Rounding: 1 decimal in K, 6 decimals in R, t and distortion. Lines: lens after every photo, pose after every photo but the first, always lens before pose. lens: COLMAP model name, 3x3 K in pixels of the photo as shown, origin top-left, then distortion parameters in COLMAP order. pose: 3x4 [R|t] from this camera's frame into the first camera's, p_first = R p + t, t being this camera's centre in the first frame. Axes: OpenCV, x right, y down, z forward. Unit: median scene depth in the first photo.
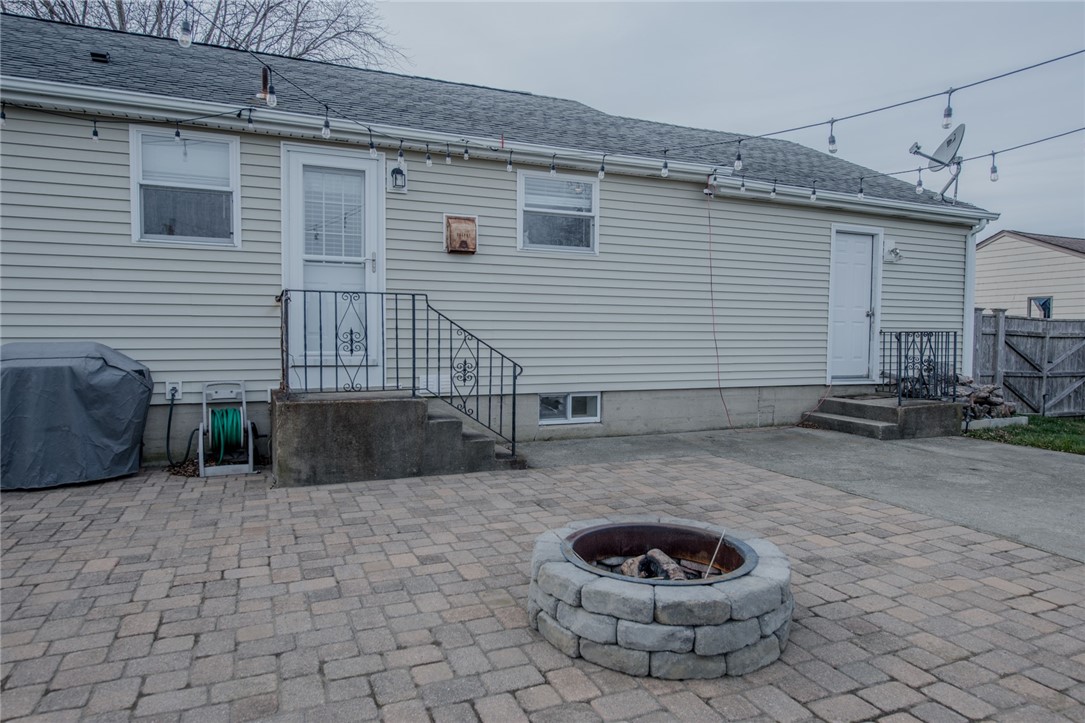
lens RADIAL K [[678.2, 0, 541.7], [0, 678.2, 361.6], [0, 0, 1]] dist [0.005272, -0.001160]
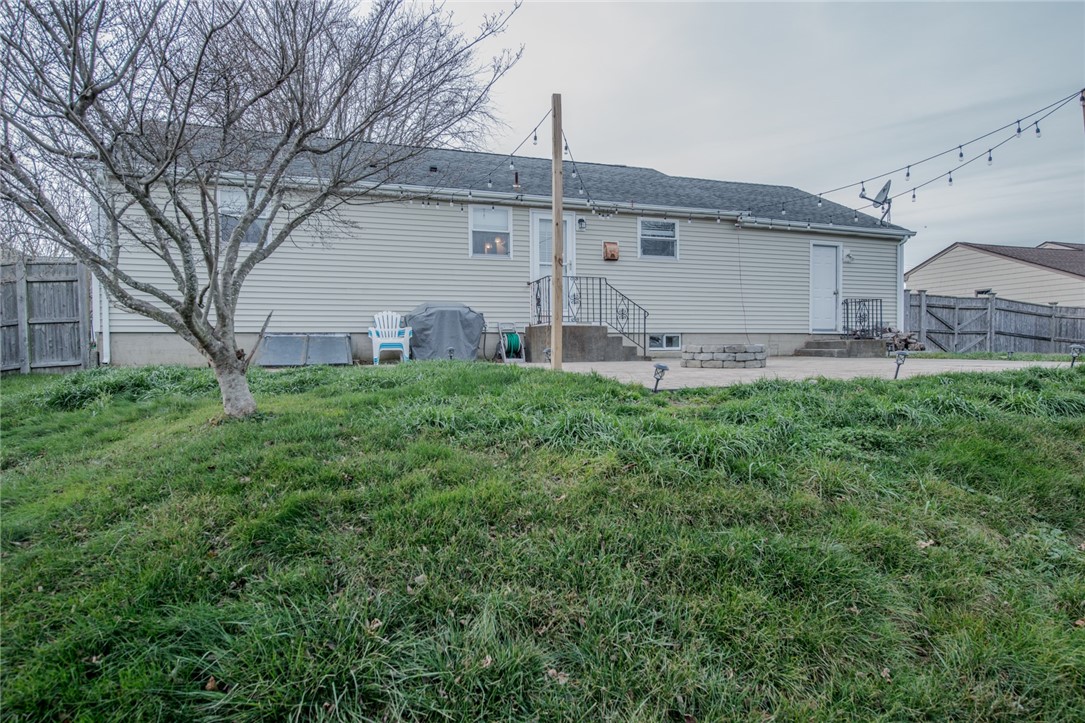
lens RADIAL K [[636.2, 0, 543.7], [0, 636.2, 361.9], [0, 0, 1]] dist [0.005585, 0.001723]
pose [[0.998082, -0.014591, -0.060163, -0.172338], [0.013121, 0.999607, -0.024759, 0.149472], [0.060500, 0.023922, 0.997881, -0.711437]]
